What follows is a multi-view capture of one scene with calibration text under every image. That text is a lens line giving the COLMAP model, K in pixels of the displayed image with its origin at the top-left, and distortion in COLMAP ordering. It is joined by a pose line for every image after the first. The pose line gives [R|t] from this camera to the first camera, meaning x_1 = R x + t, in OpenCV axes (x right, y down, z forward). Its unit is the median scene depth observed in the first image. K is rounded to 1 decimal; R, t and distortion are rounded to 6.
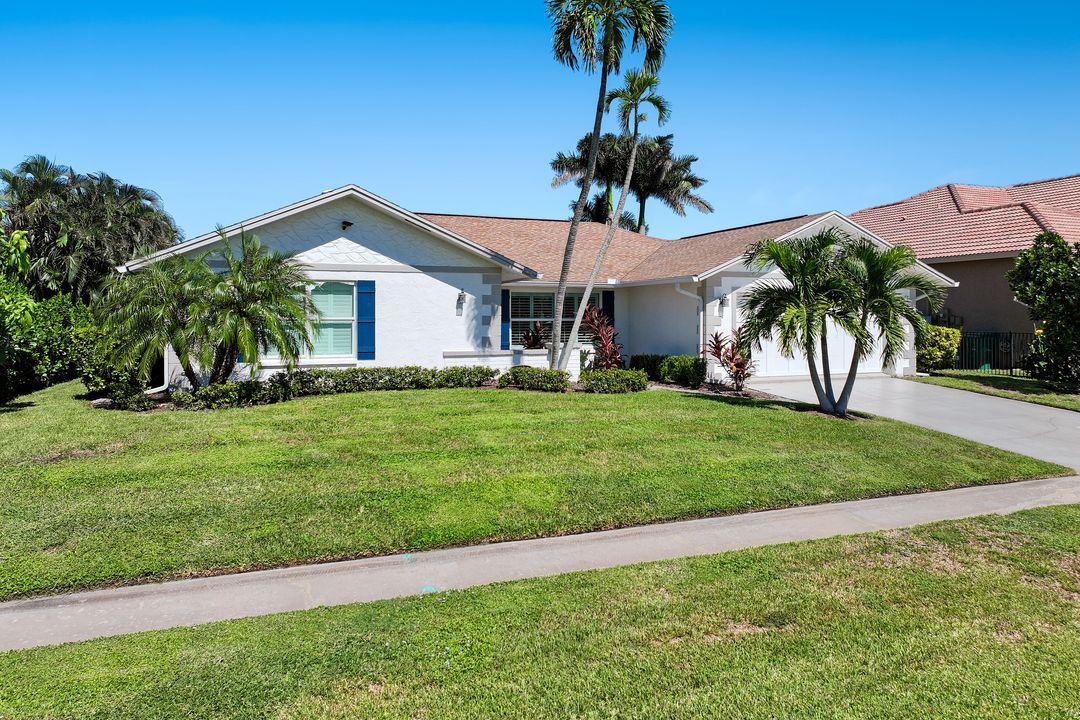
lens RADIAL K [[778.1, 0, 540.0], [0, 778.1, 360.0], [0, 0, 1]] dist [0.005227, 0.004609]
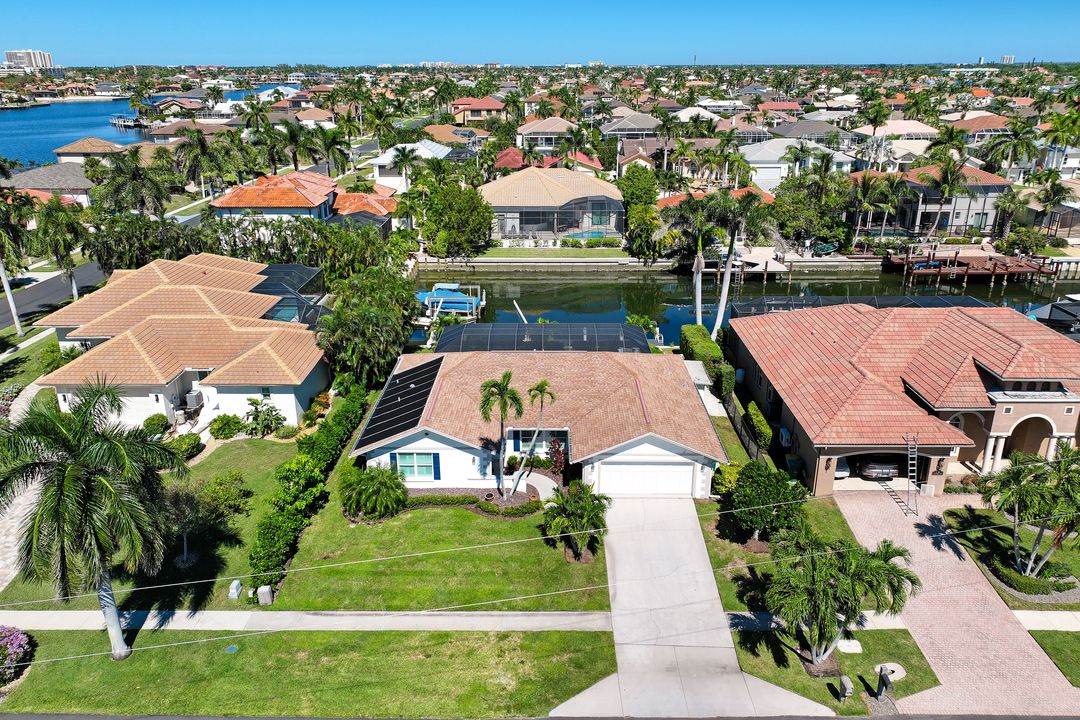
lens RADIAL K [[771.0, 0, 537.1], [0, 771.0, 344.8], [0, 0, 1]] dist [0.004712, 0.010969]
pose [[0.921289, 0.134106, -0.365023, 0.932797], [-0.021298, 0.954648, 0.296974, -1.162385], [0.388294, -0.265824, 0.882363, -0.991577]]
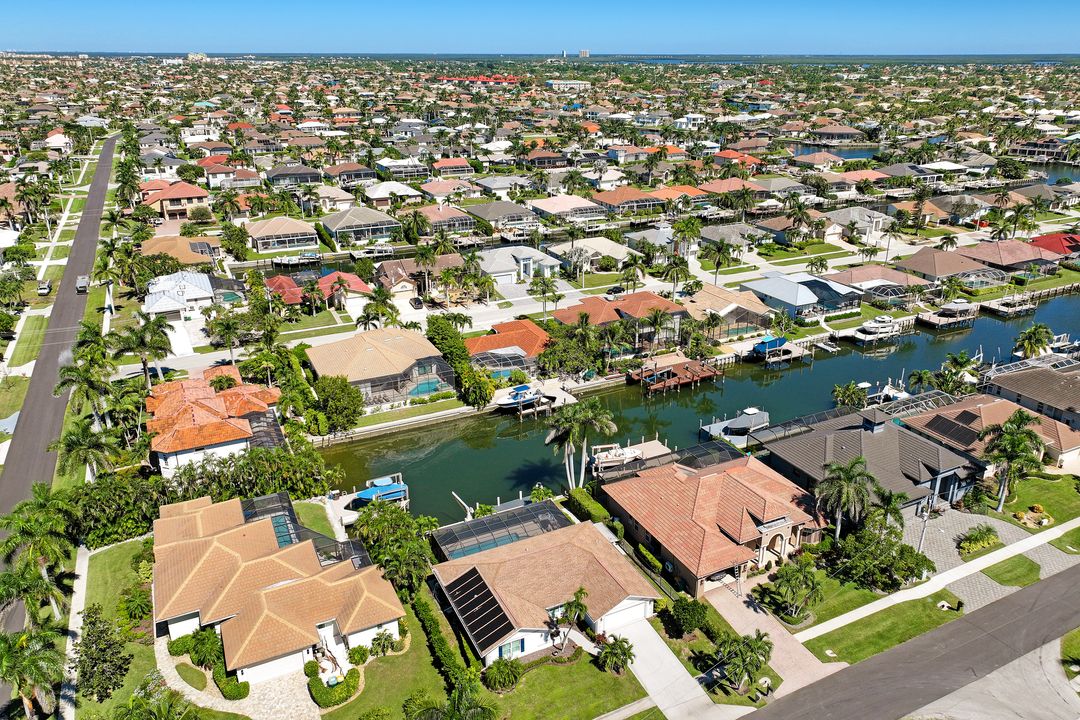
lens RADIAL K [[778.1, 0, 540.0], [0, 778.1, 360.0], [0, 0, 1]] dist [0.005227, 0.004609]
pose [[0.997302, -0.025784, 0.068736, -0.382011], [0.001888, 0.944993, 0.327085, -3.056714], [-0.073389, -0.326072, 0.942492, -2.722277]]
